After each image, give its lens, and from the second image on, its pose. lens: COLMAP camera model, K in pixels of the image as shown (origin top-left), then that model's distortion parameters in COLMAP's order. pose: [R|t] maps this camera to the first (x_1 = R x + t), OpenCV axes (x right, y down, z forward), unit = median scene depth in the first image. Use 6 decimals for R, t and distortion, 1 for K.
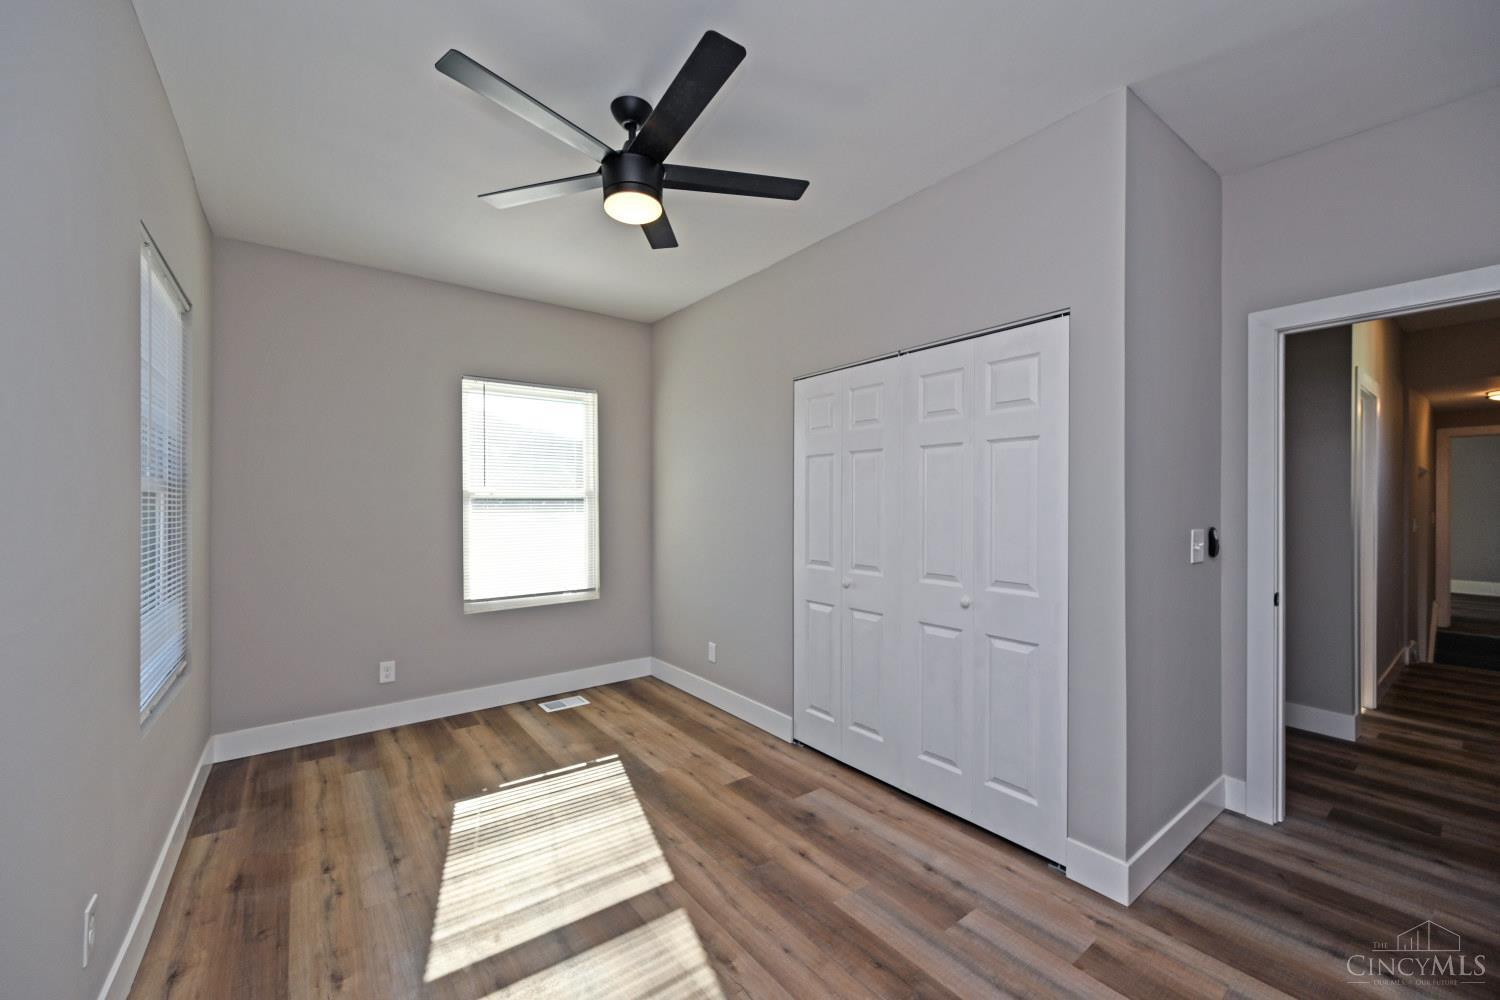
lens RADIAL K [[586.8, 0, 751.4], [0, 586.8, 499.5], [0, 0, 1]] dist [0.001510, 0.000354]
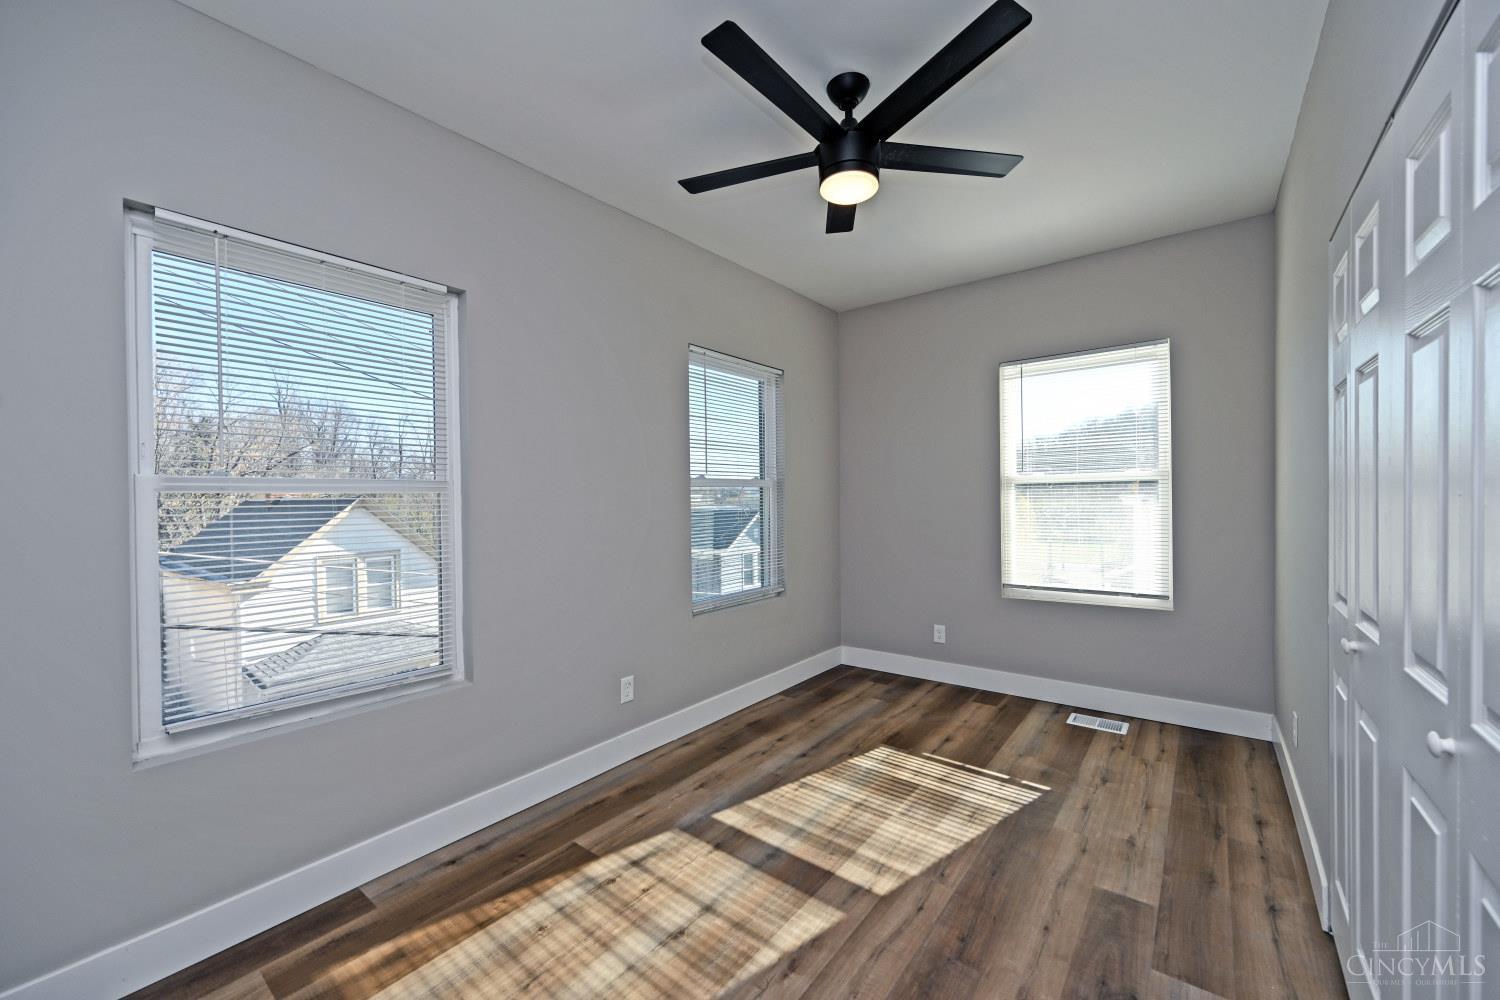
lens RADIAL K [[586.8, 0, 751.4], [0, 586.8, 499.5], [0, 0, 1]] dist [0.001510, 0.000354]
pose [[0.258238, 0.002113, -0.966079, 0.562892], [0.021976, 0.999726, 0.008061, 0.009956], [0.965831, -0.023312, 0.258121, 0.462022]]
